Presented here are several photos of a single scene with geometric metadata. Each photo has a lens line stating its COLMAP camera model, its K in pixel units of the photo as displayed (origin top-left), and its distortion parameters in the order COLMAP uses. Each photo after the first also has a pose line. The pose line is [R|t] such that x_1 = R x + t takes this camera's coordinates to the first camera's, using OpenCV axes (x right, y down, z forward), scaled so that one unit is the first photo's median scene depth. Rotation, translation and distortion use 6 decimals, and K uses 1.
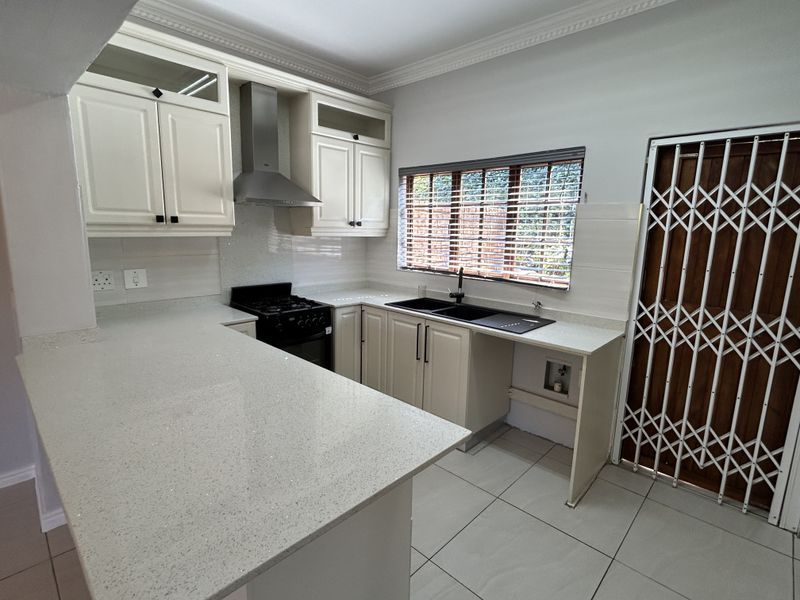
lens RADIAL K [[401.7, 0, 398.2], [0, 401.7, 297.9], [0, 0, 1]] dist [-0.005460, 0.001280]
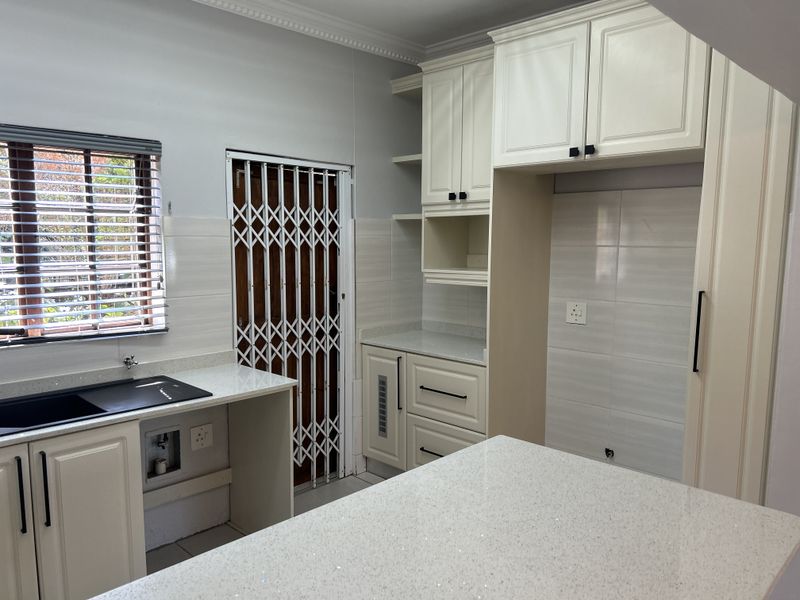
lens RADIAL K [[601.5, 0, 396.9], [0, 601.5, 305.4], [0, 0, 1]] dist [0.058047, -0.061296]
pose [[0.012090, -0.135298, 0.990731, -0.654906], [0.170368, 0.976595, 0.131288, -0.135000], [-0.985306, 0.167201, 0.034858, 0.516946]]
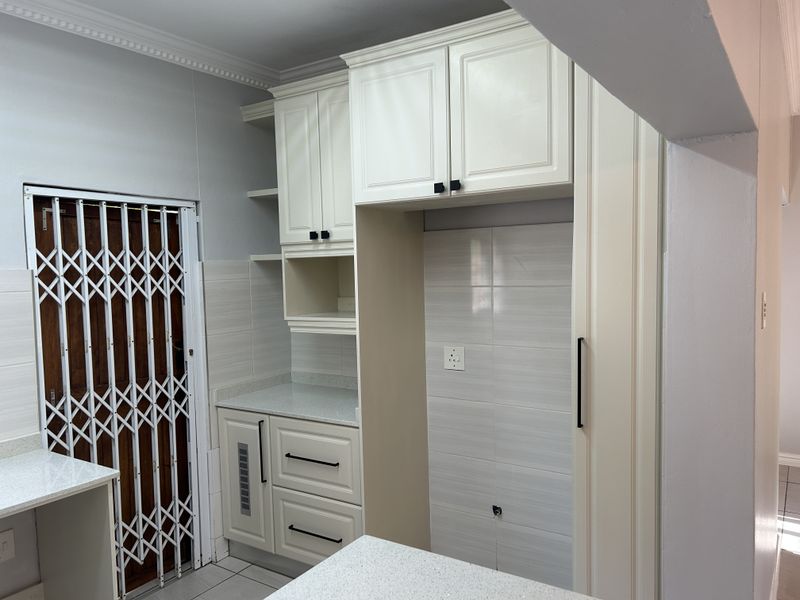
lens RADIAL K [[601.5, 0, 401.1], [0, 601.5, 301.7], [0, 0, 1]] dist [0.058047, -0.061296]
pose [[-0.177077, -0.077119, 0.981171, -0.511687], [0.191427, 0.975188, 0.111197, -0.145544], [-0.965401, 0.207513, -0.157921, 0.454131]]
